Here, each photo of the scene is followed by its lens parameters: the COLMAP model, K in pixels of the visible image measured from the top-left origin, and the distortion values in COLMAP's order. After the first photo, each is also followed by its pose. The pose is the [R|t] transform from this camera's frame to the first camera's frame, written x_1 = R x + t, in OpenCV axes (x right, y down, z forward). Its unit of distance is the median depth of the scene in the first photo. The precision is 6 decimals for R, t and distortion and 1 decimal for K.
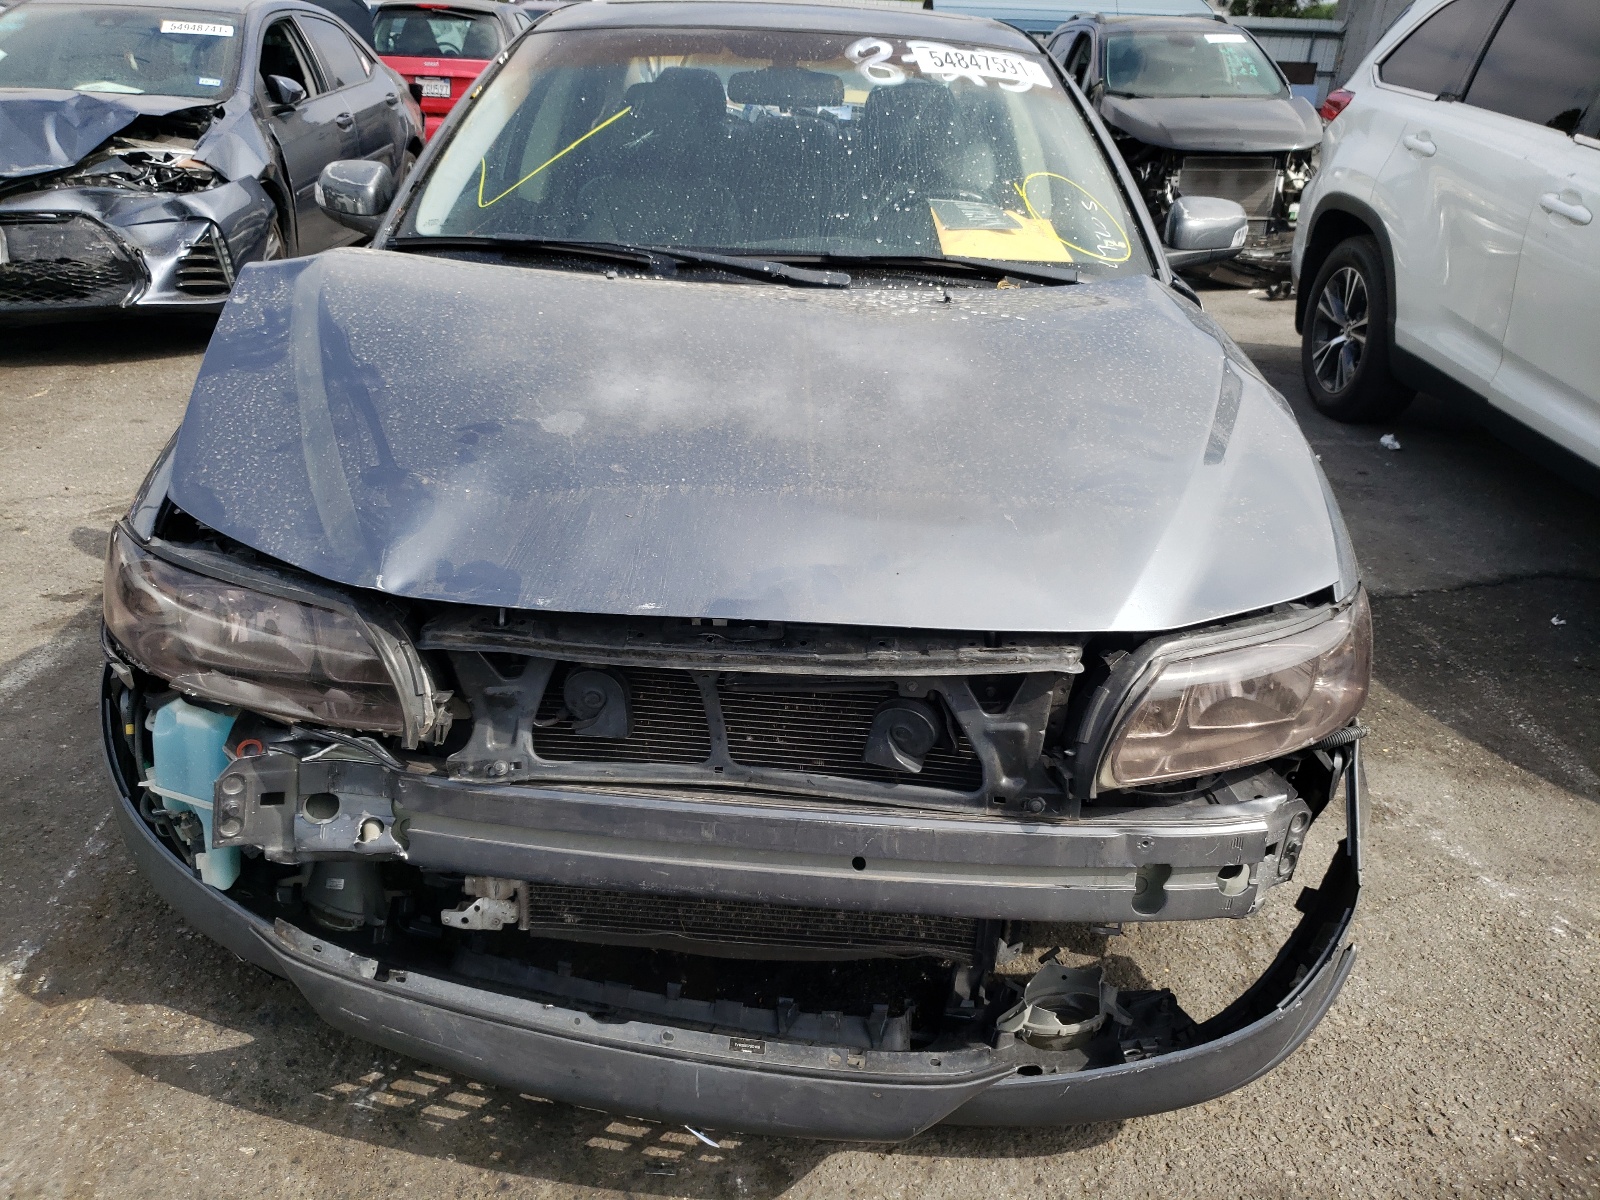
lens RADIAL K [[1215.9, 0, 800.0], [0, 1215.9, 600.0], [0, 0, 1]] dist [0.006537, 0.005140]
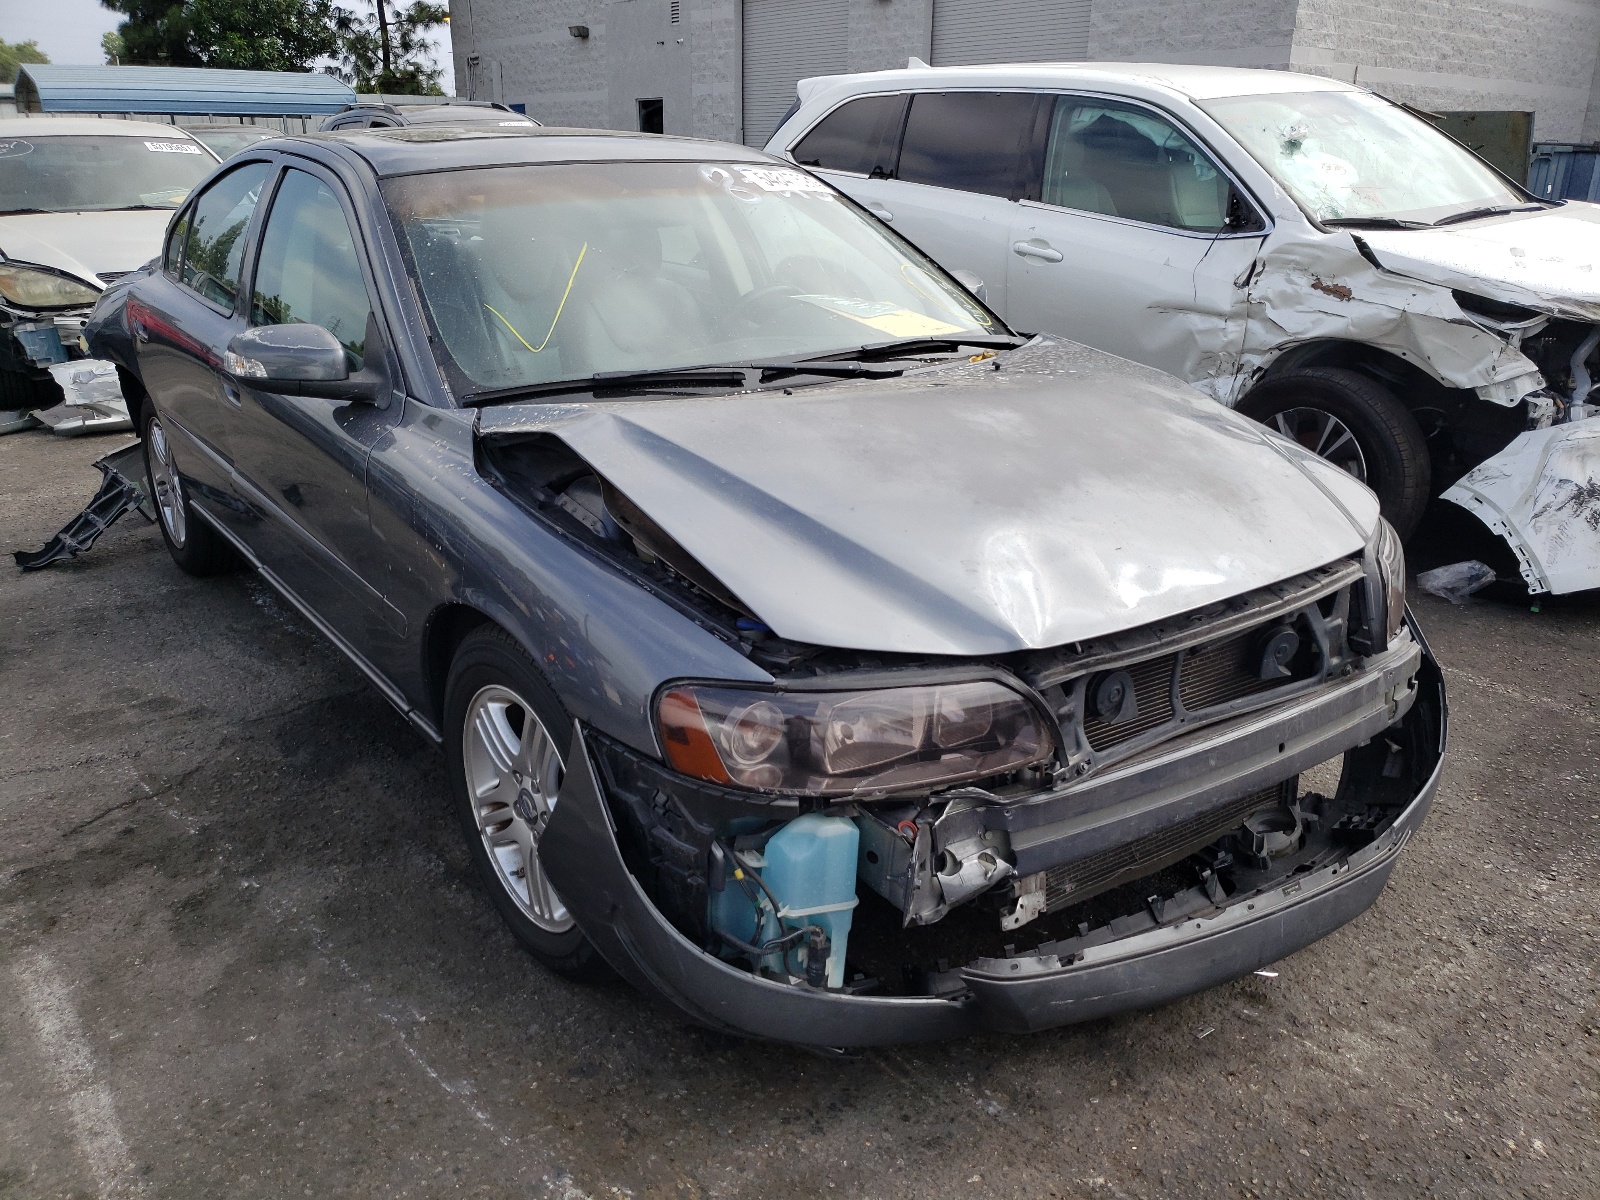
lens RADIAL K [[1215.9, 0, 800.0], [0, 1215.9, 600.0], [0, 0, 1]] dist [0.006537, 0.005140]
pose [[0.794617, -0.250470, 0.553036, -1.042205], [0.277277, 0.960099, 0.036430, -0.143978], [-0.540094, 0.124396, 0.832361, 0.080719]]
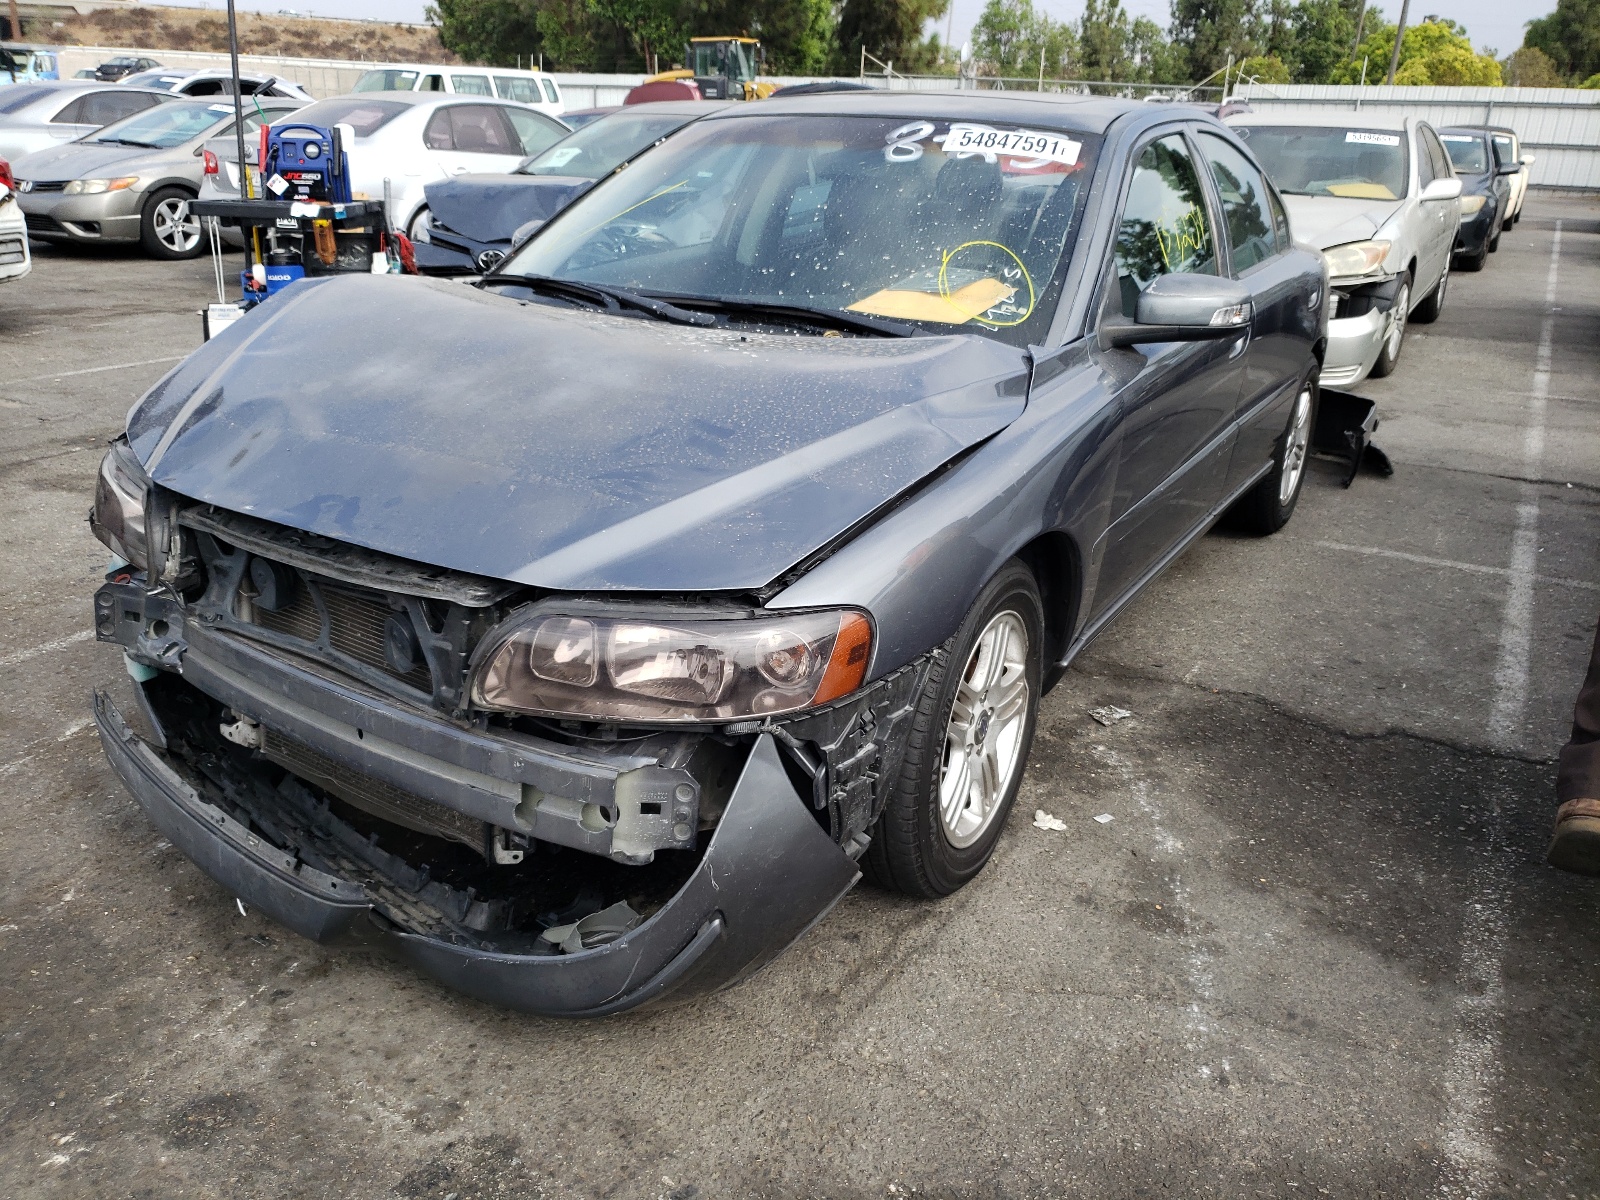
lens RADIAL K [[1215.9, 0, 800.0], [0, 1215.9, 600.0], [0, 0, 1]] dist [0.006537, 0.005140]
pose [[0.863786, 0.163412, -0.476624, 0.953016], [-0.196482, 0.980304, -0.019984, 0.010221], [0.463970, 0.110910, 0.878880, 0.051342]]
